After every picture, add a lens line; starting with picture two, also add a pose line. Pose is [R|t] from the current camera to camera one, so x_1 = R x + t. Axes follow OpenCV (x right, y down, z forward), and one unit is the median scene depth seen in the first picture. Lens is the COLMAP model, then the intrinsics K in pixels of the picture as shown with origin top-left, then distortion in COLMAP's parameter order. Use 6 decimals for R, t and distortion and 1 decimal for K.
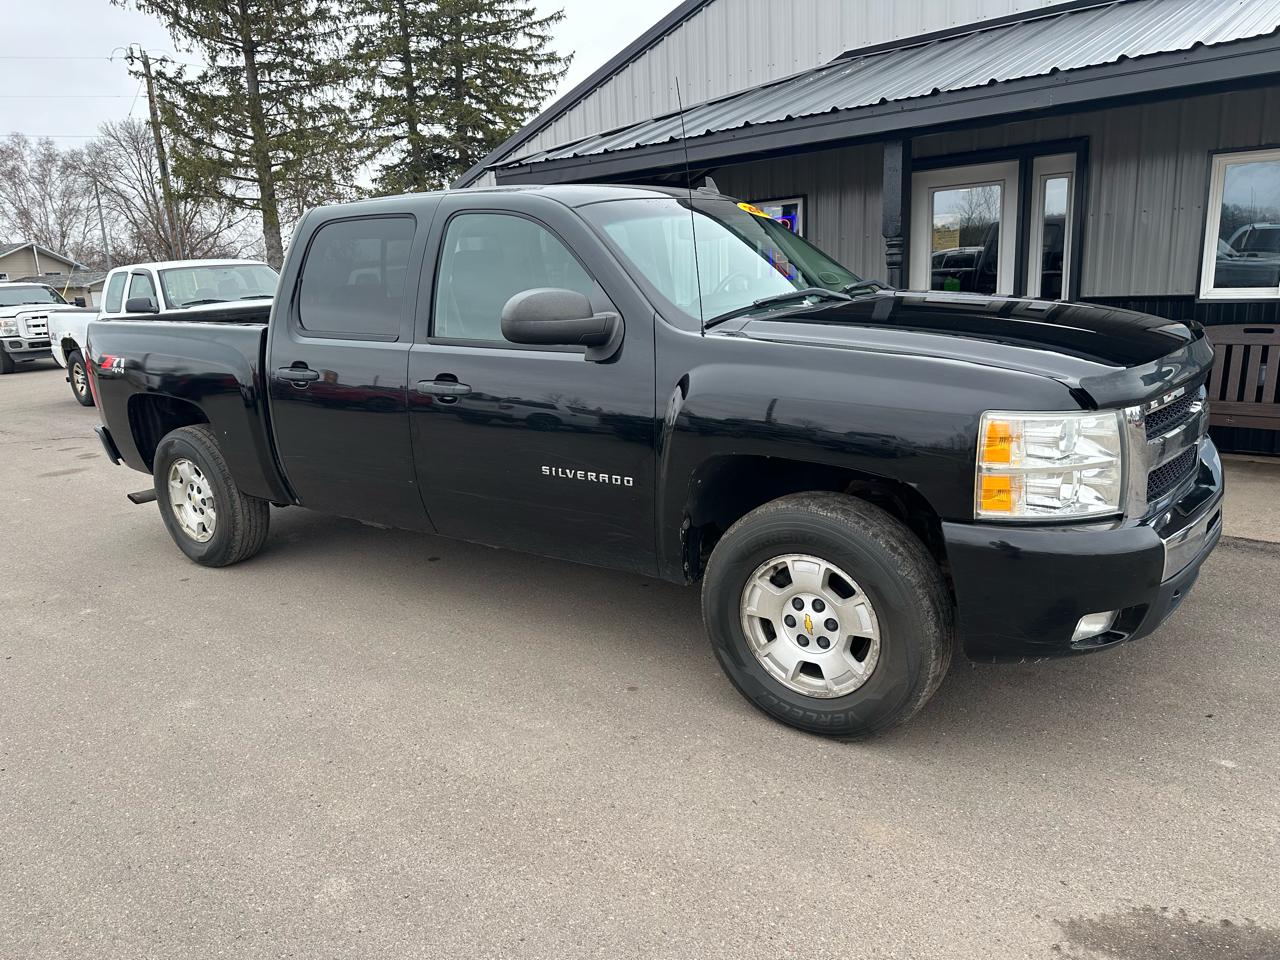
lens RADIAL K [[901.9, 0, 640.0], [0, 901.9, 480.0], [0, 0, 1]] dist [0.037835, -0.041834]
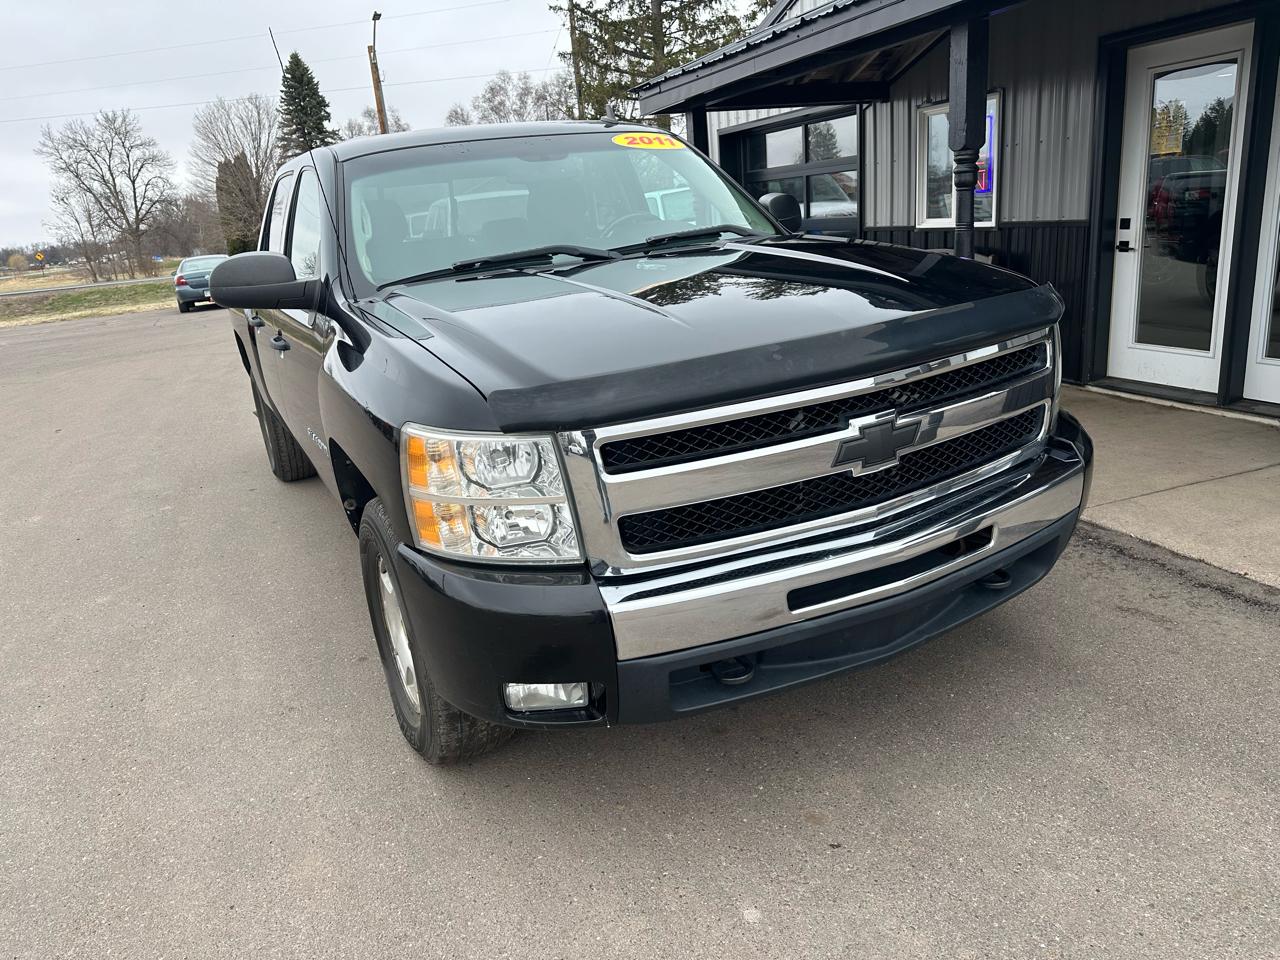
lens RADIAL K [[909.1, 0, 639.5], [0, 909.1, 475.6], [0, 0, 1]] dist [0.021737, -0.018067]
pose [[0.890743, 0.101386, -0.443055, 0.257831], [-0.060577, 0.992588, 0.105350, -0.034757], [0.450452, -0.067001, 0.890283, 0.096257]]
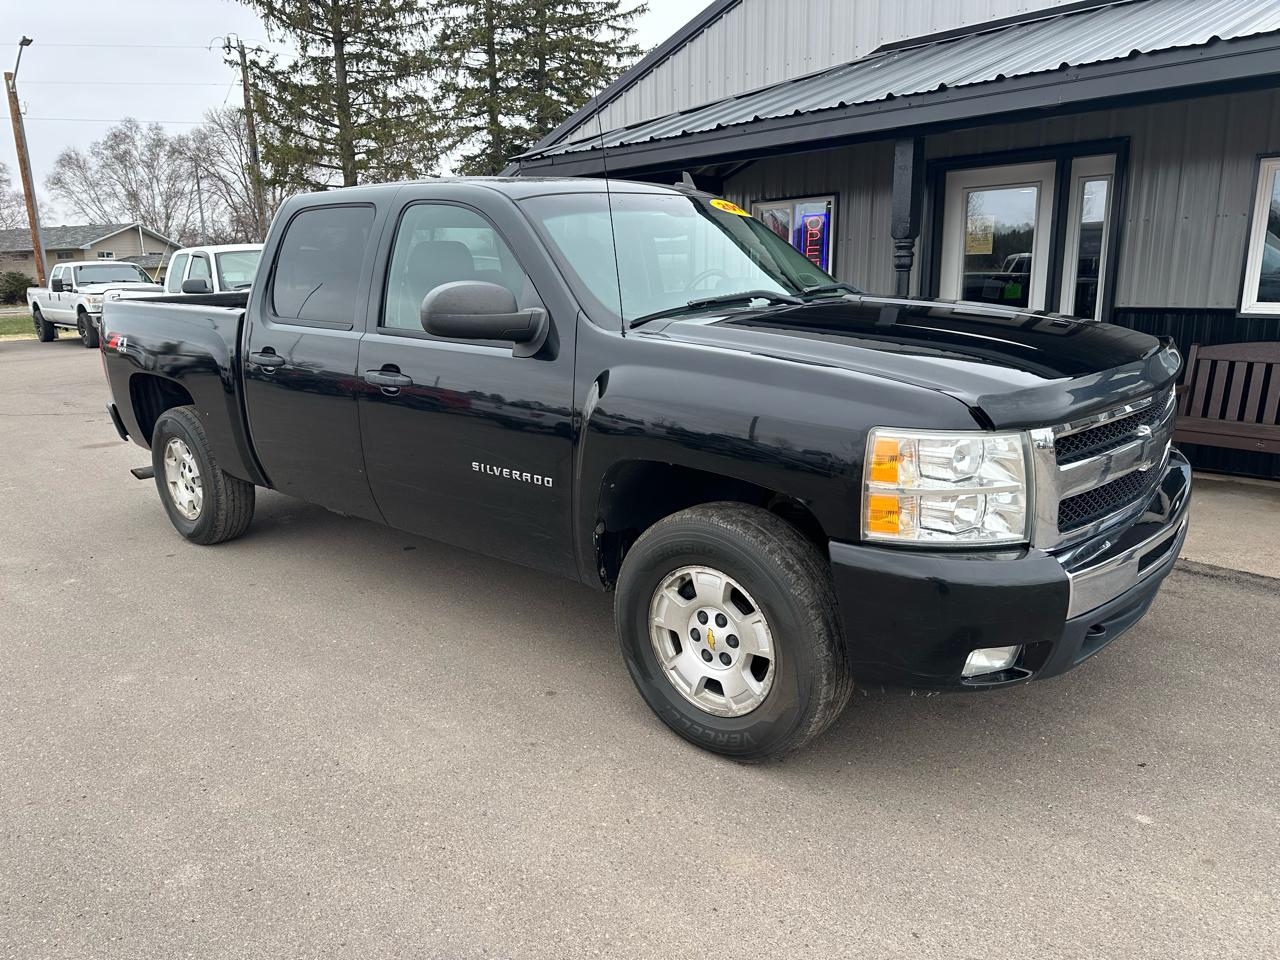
lens RADIAL K [[901.9, 0, 640.0], [0, 901.9, 480.0], [0, 0, 1]] dist [0.037835, -0.041834]
pose [[0.995440, 0.047057, -0.082975, 0.059617], [-0.046553, 0.998884, 0.008000, -0.004568], [0.083259, -0.004101, 0.996520, 0.011831]]
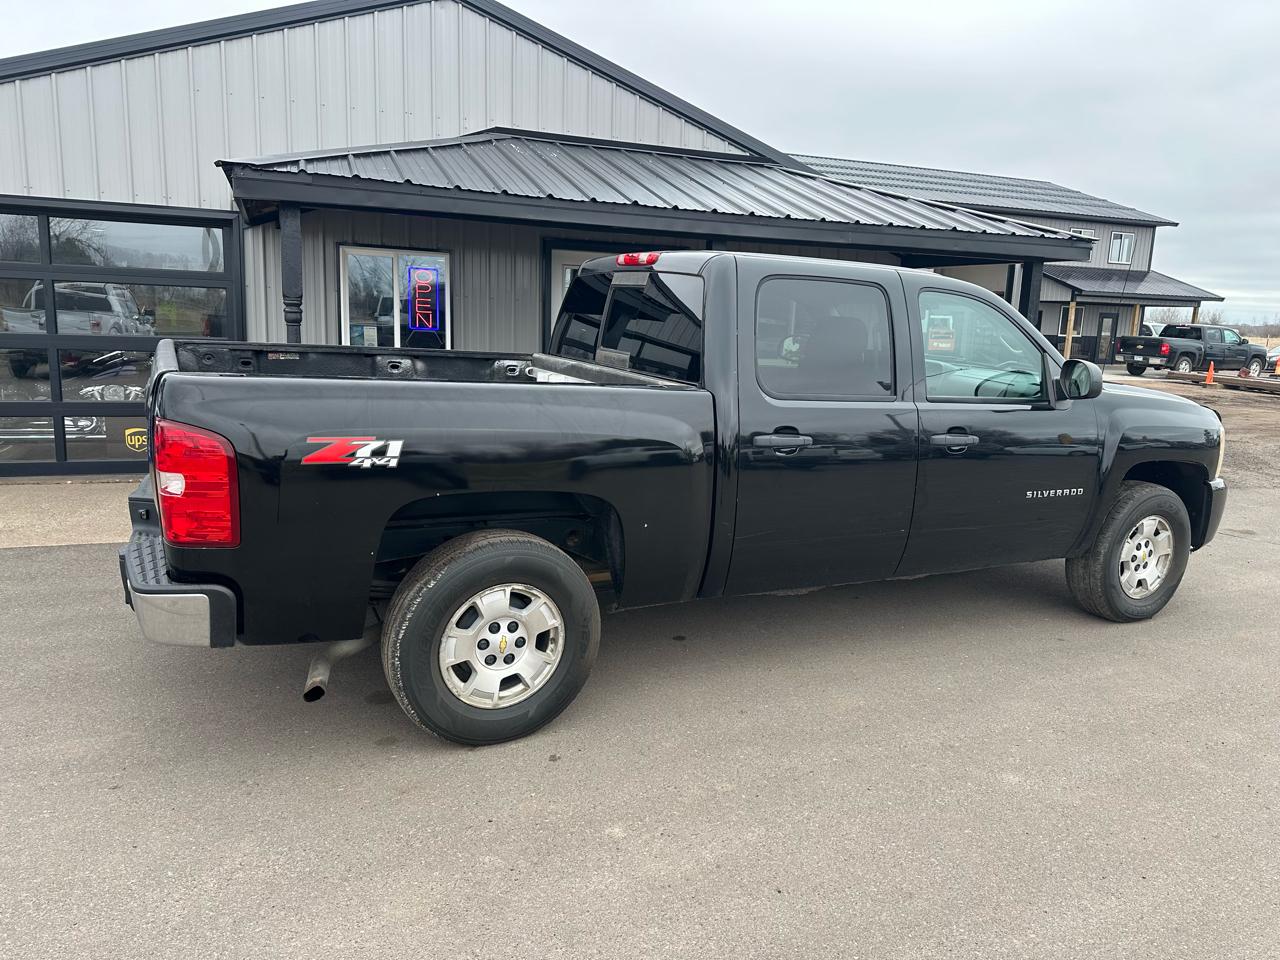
lens RADIAL K [[901.9, 0, 640.0], [0, 901.9, 480.0], [0, 0, 1]] dist [0.037835, -0.041834]
pose [[0.449084, -0.097980, 0.888101, -0.582376], [0.142215, 0.989136, 0.037213, -0.061498], [-0.882099, 0.109590, 0.458139, 0.338578]]
